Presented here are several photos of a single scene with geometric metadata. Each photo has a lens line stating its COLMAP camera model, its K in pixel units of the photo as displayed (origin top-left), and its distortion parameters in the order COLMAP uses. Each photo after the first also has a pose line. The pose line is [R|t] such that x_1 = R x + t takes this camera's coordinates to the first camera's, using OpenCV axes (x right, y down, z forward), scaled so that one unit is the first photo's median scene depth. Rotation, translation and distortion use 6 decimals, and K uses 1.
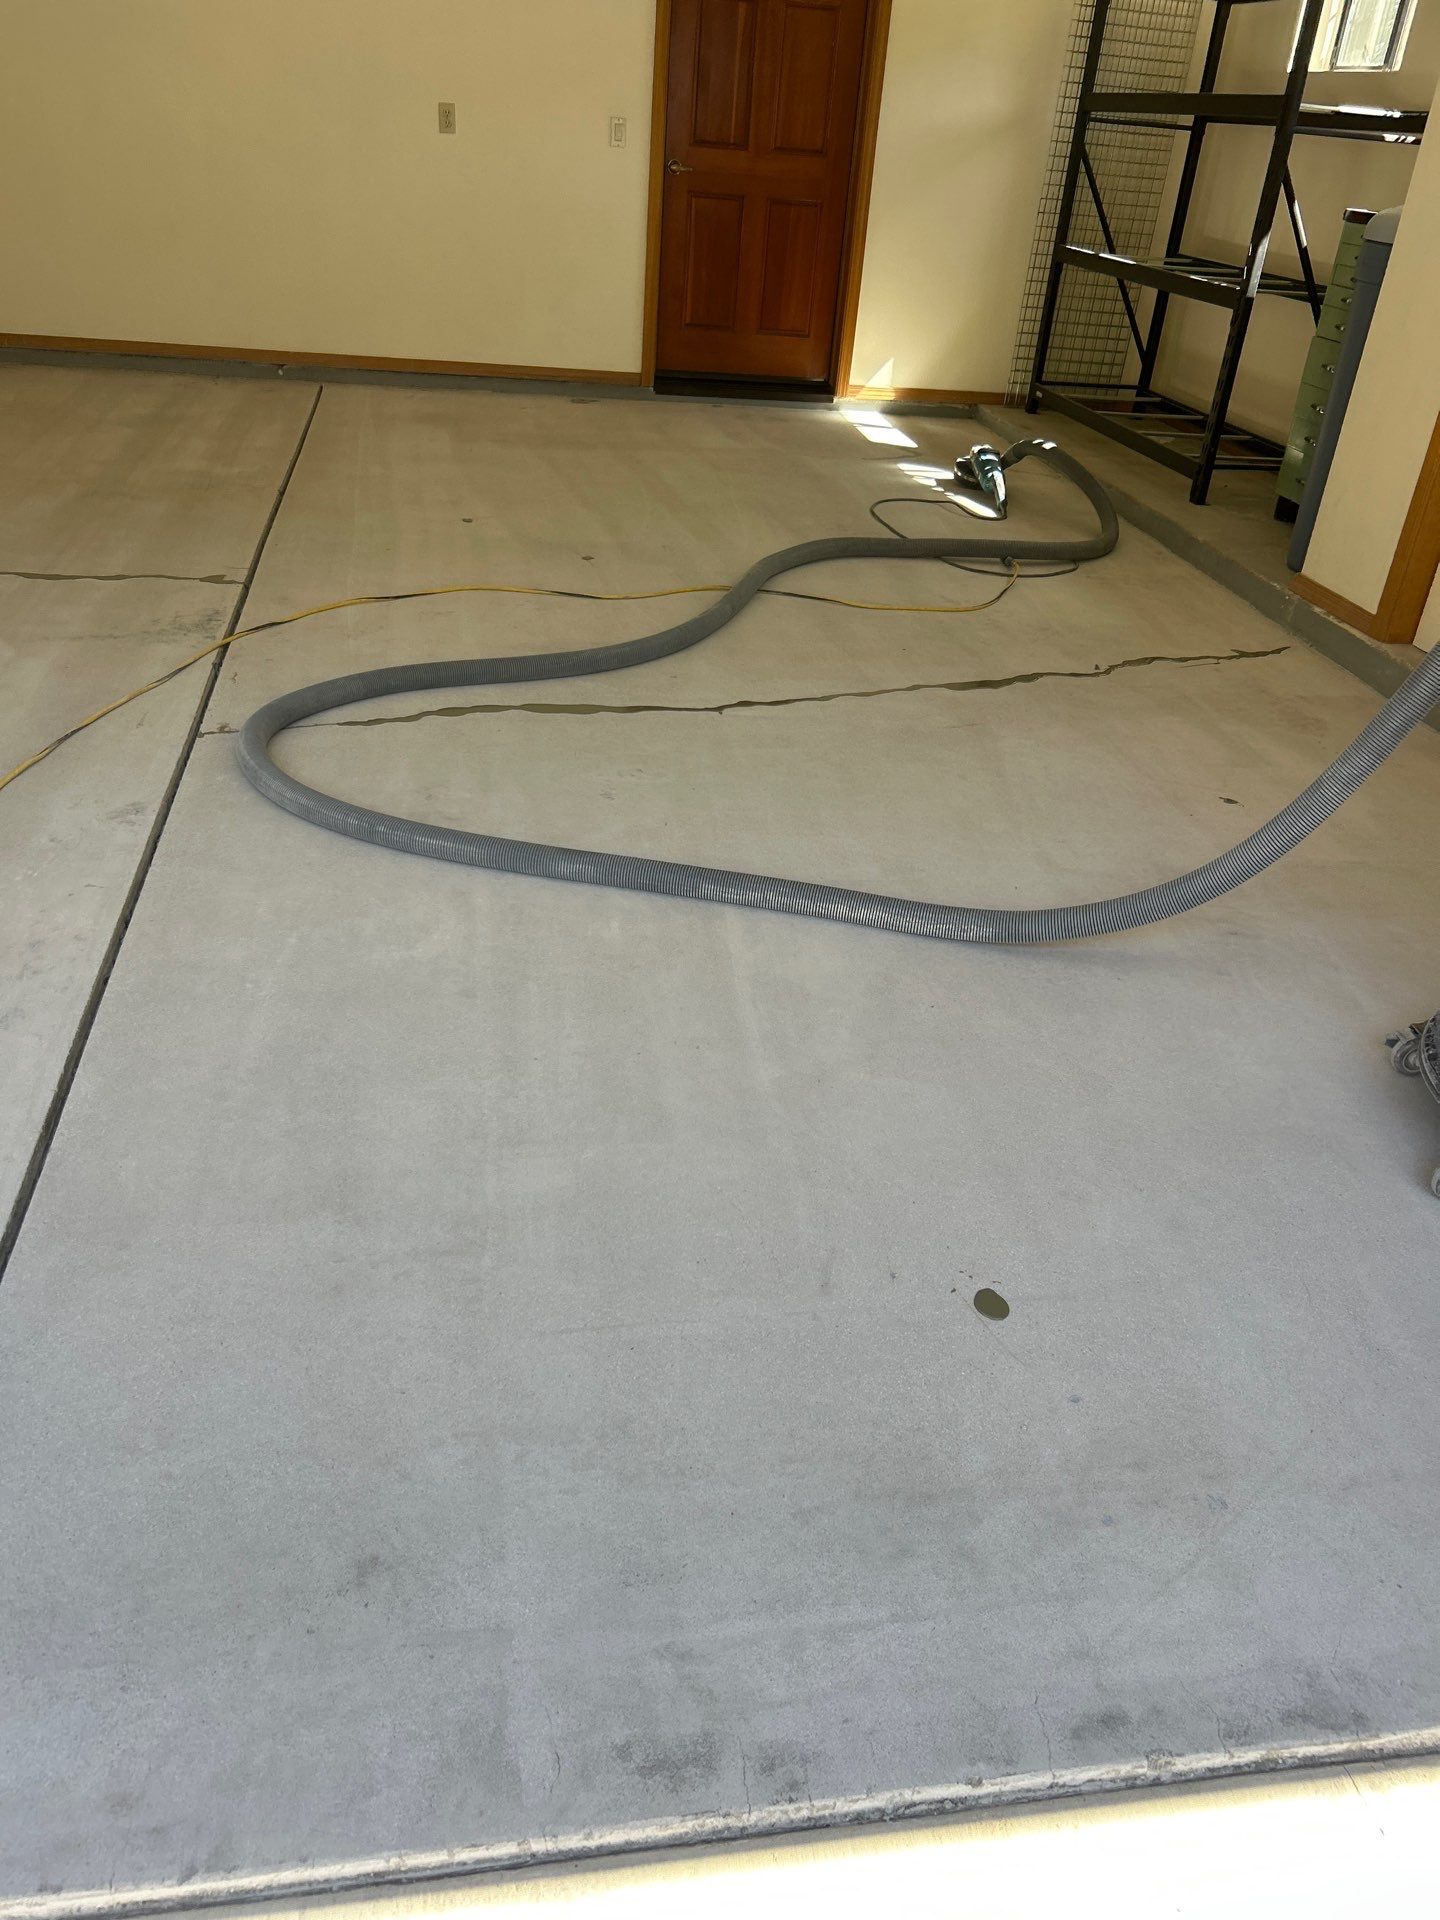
lens RADIAL K [[1450.8, 0, 728.6], [0, 1450.8, 984.8], [0, 0, 1]] dist [0.037881, -0.044184]
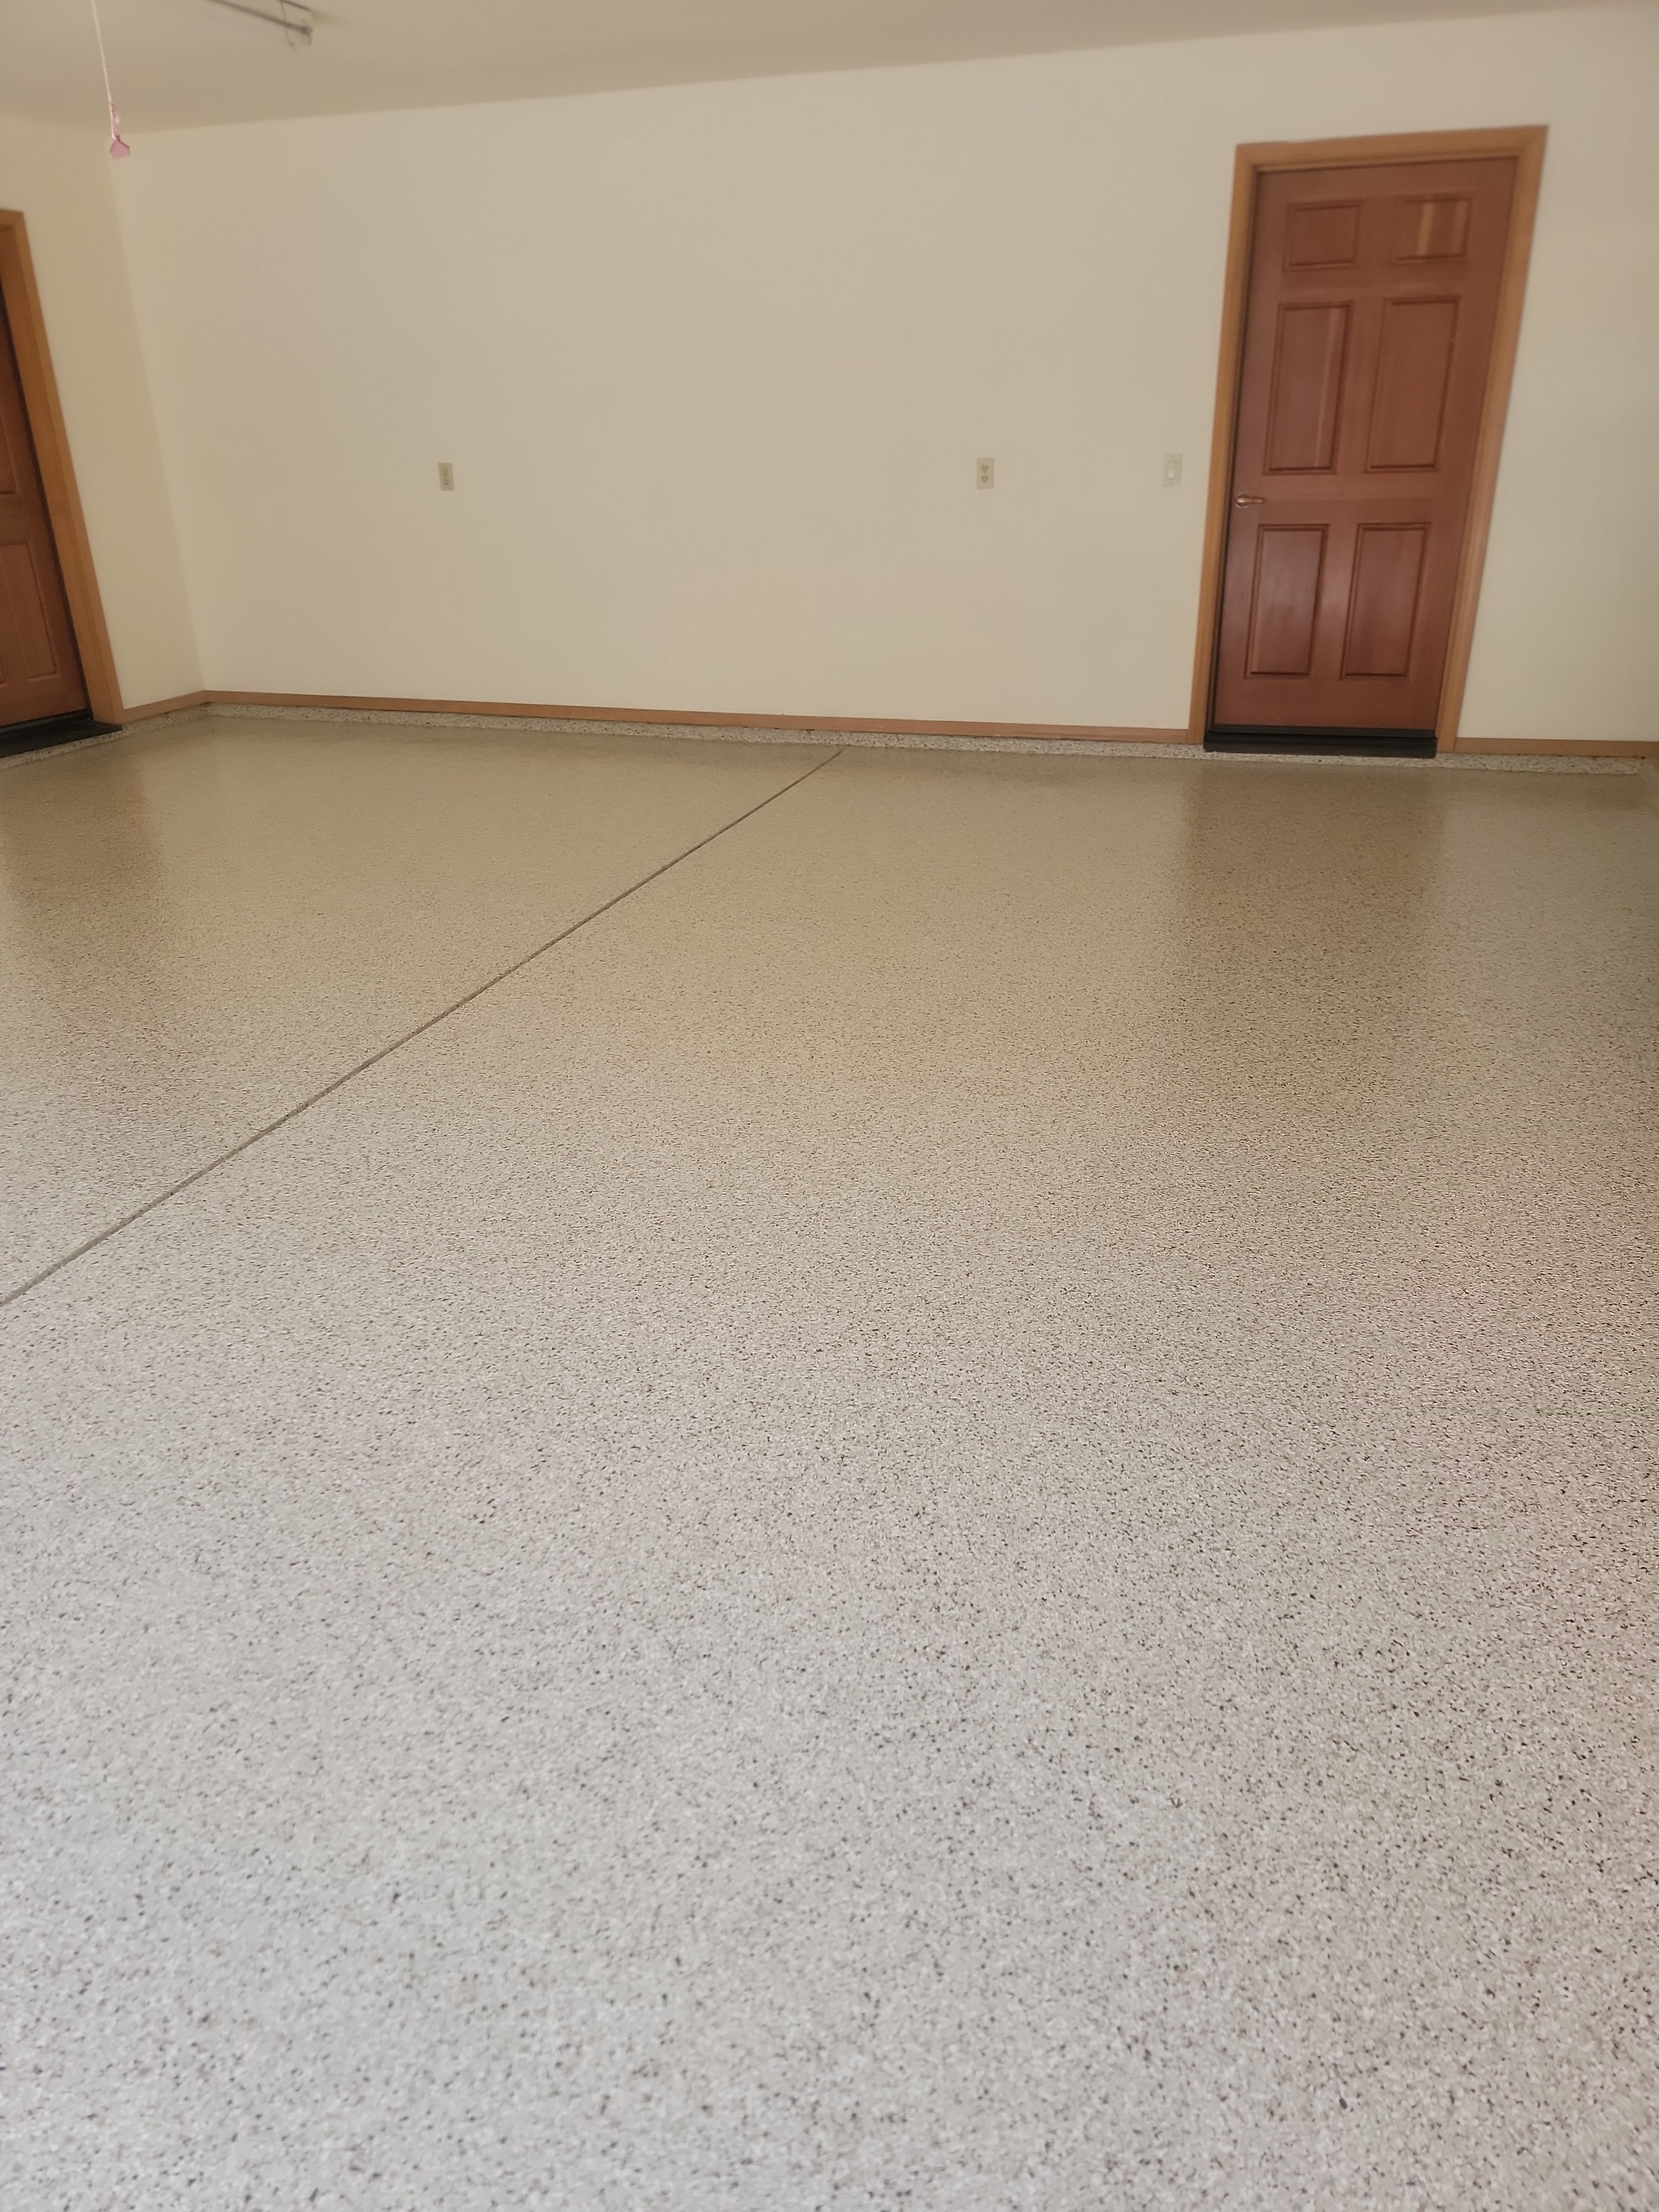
lens RADIAL K [[1533.6, 0, 825.8], [0, 1533.6, 1108.8], [0, 0, 1]] dist [0.076888, -0.063199]
pose [[0.880848, 0.099208, -0.462888, 0.334740], [-0.162835, 0.981626, -0.099478, -0.122736], [0.444513, 0.162999, 0.880817, 0.227935]]
